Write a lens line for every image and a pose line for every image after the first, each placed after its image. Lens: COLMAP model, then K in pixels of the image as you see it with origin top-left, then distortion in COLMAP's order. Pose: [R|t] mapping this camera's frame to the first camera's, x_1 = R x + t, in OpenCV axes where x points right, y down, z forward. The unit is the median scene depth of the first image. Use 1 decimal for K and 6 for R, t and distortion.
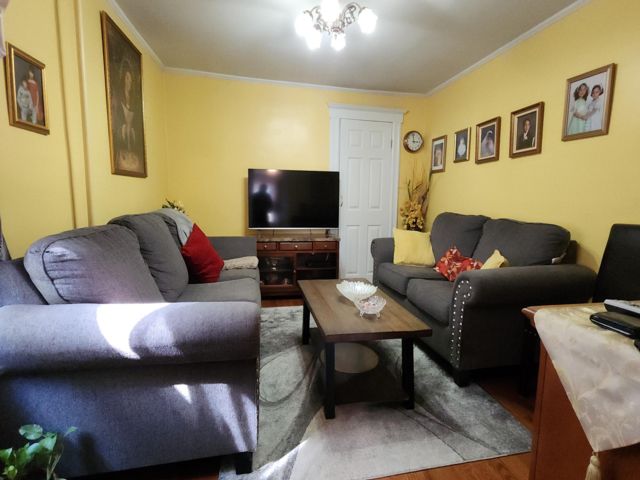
lens RADIAL K [[316.4, 0, 320.3], [0, 316.4, 236.9], [0, 0, 1]] dist [0.004239, 0.000561]
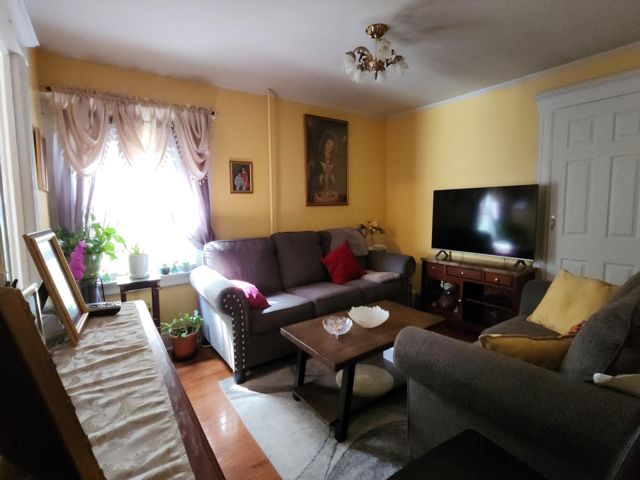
lens RADIAL K [[316.4, 0, 319.3], [0, 316.4, 238.8], [0, 0, 1]] dist [0.004239, 0.000561]
pose [[0.393627, 0.065464, -0.916936, 0.895053], [-0.095243, 0.994997, 0.030151, -0.085869], [0.914323, 0.075463, 0.397893, 0.400889]]
